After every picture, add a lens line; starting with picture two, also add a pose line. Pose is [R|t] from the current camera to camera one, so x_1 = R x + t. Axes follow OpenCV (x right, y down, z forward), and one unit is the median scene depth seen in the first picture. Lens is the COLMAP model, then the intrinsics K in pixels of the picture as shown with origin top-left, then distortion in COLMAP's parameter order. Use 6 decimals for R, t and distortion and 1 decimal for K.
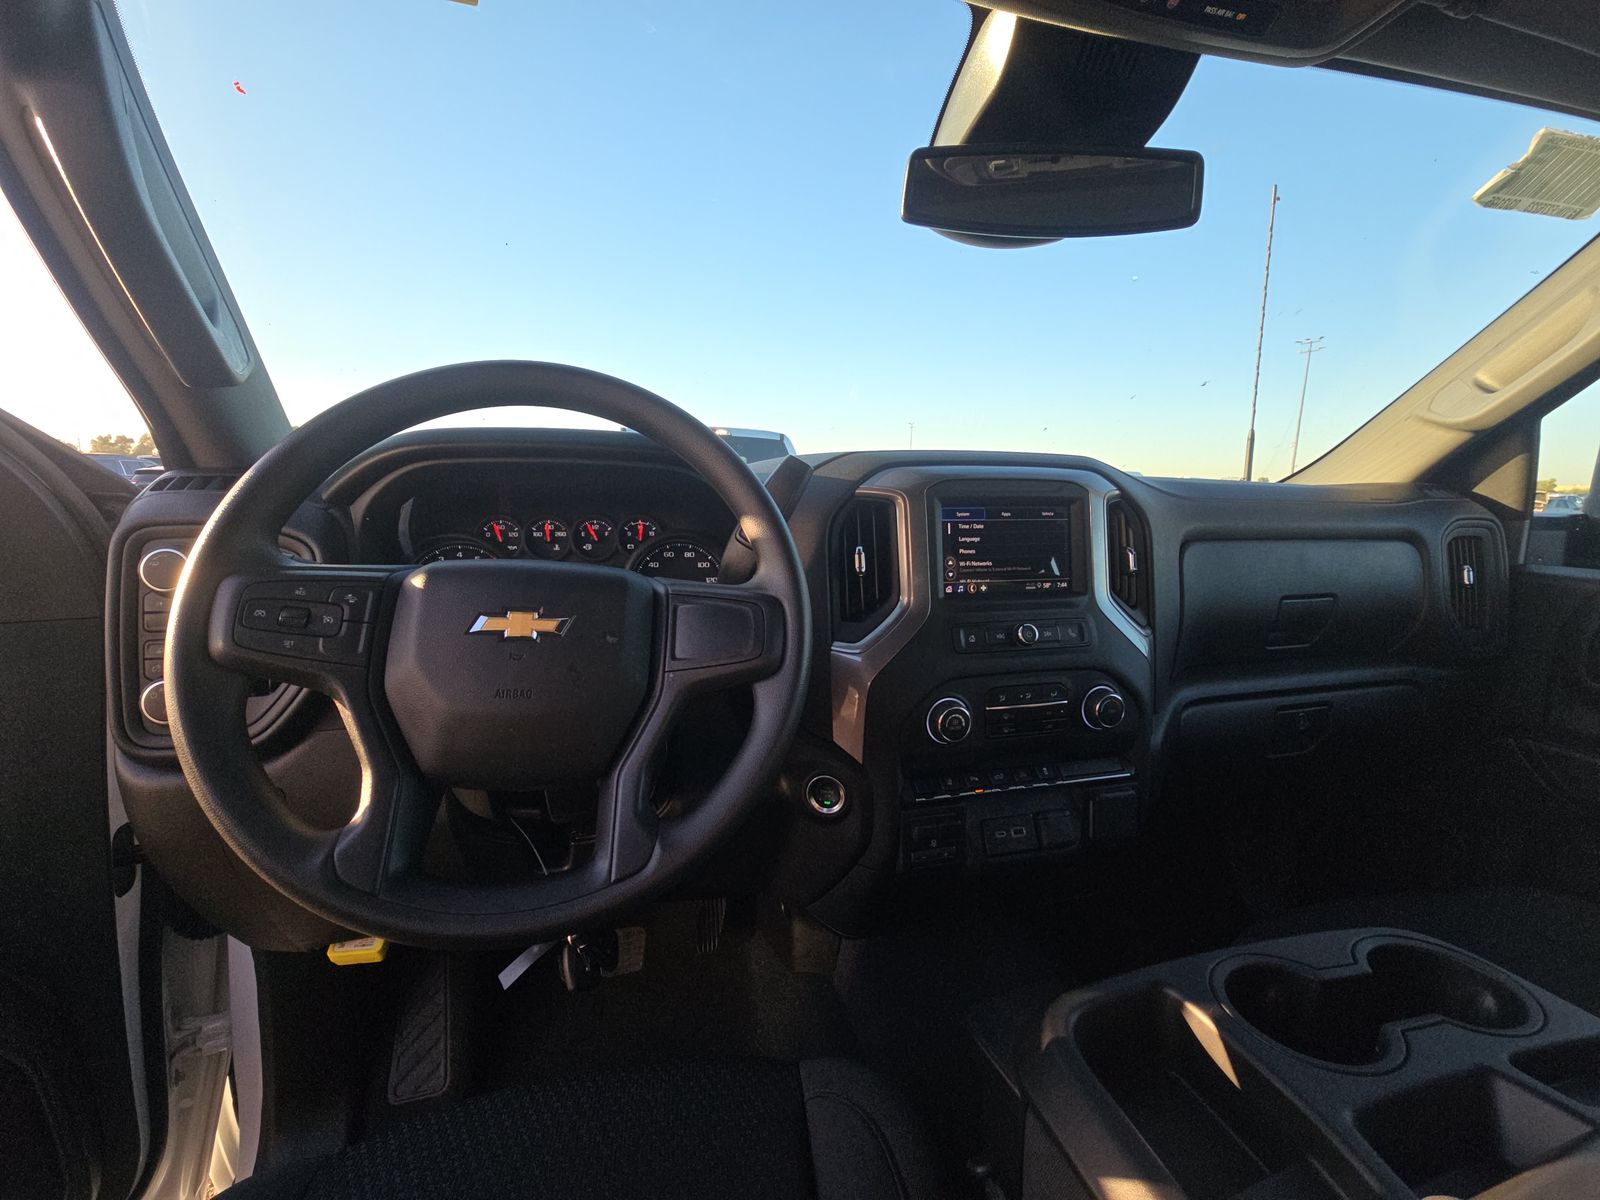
lens RADIAL K [[649.2, 0, 803.0], [0, 649.2, 598.1], [0, 0, 1]] dist [-0.003145, -0.004031]
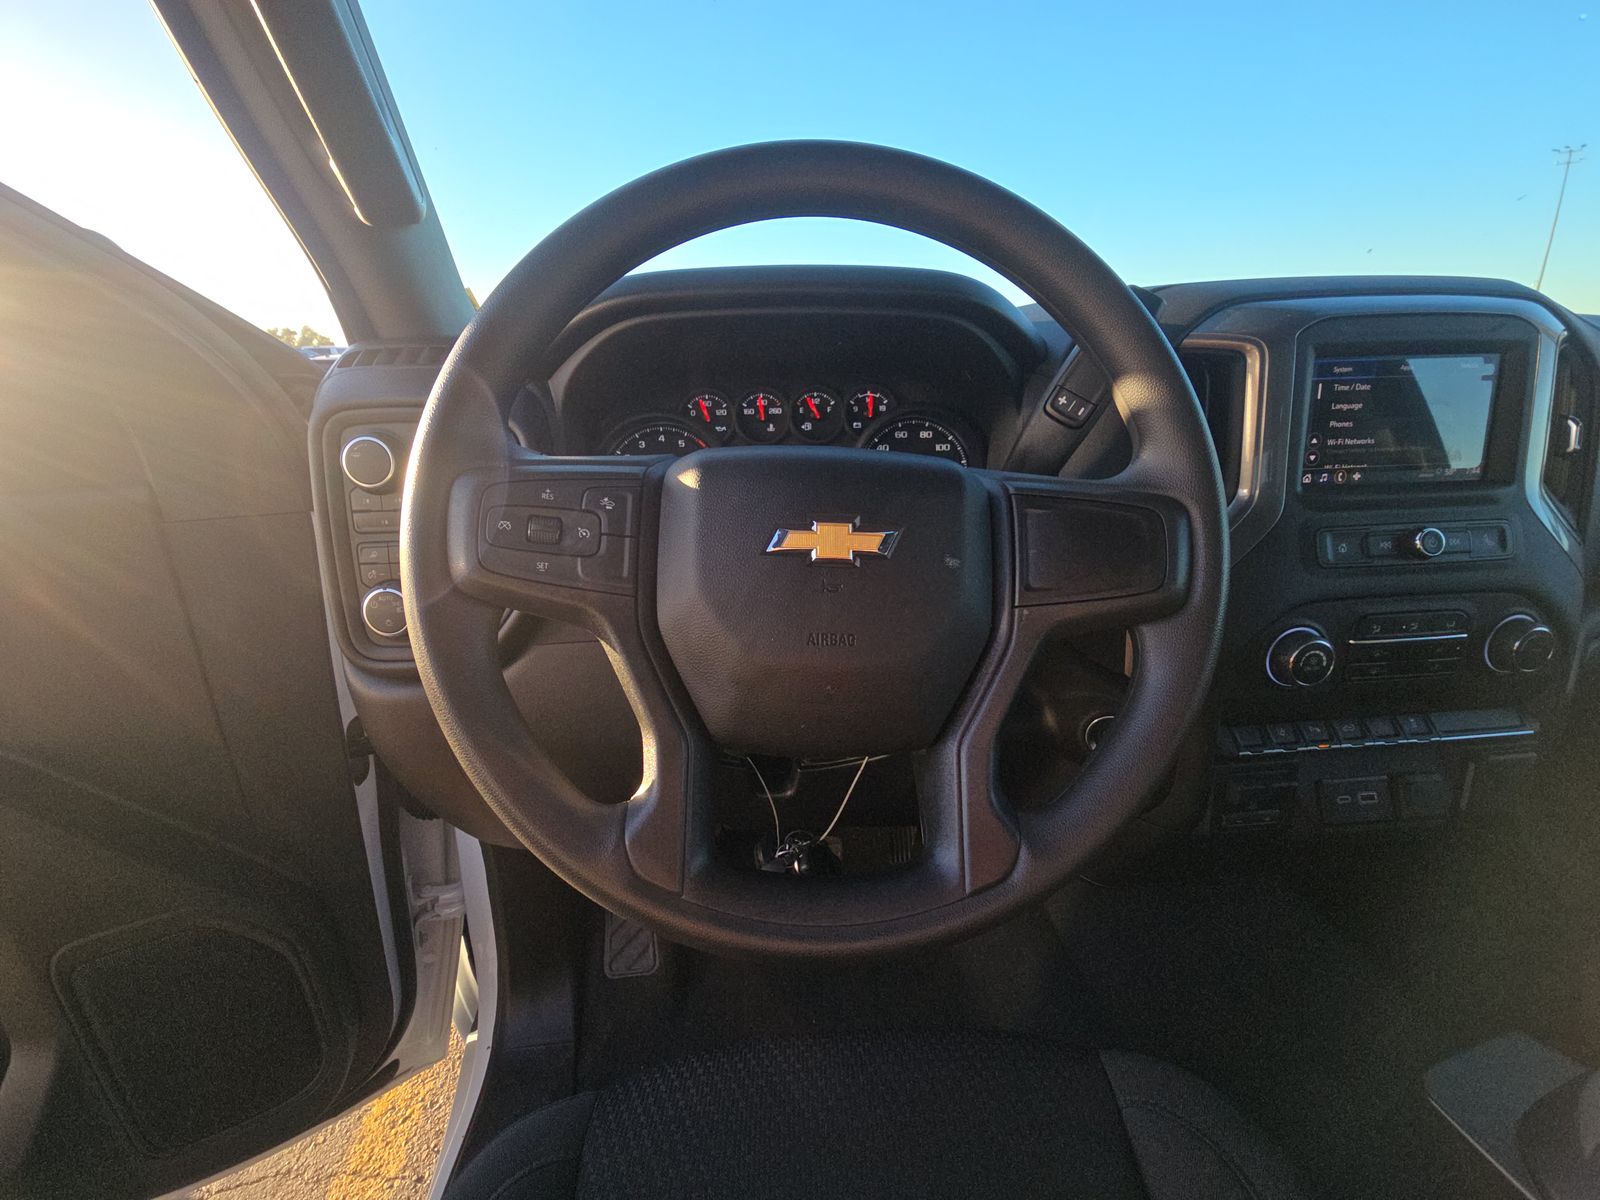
lens RADIAL K [[641.9, 0, 792.0], [0, 641.9, 594.2], [0, 0, 1]] dist [-0.001564, 0.000370]
pose [[0.984854, 0.028383, -0.171049, -0.221139], [0.003074, 0.983497, 0.180897, -0.018257], [0.173361, -0.178683, 0.968513, 0.186563]]
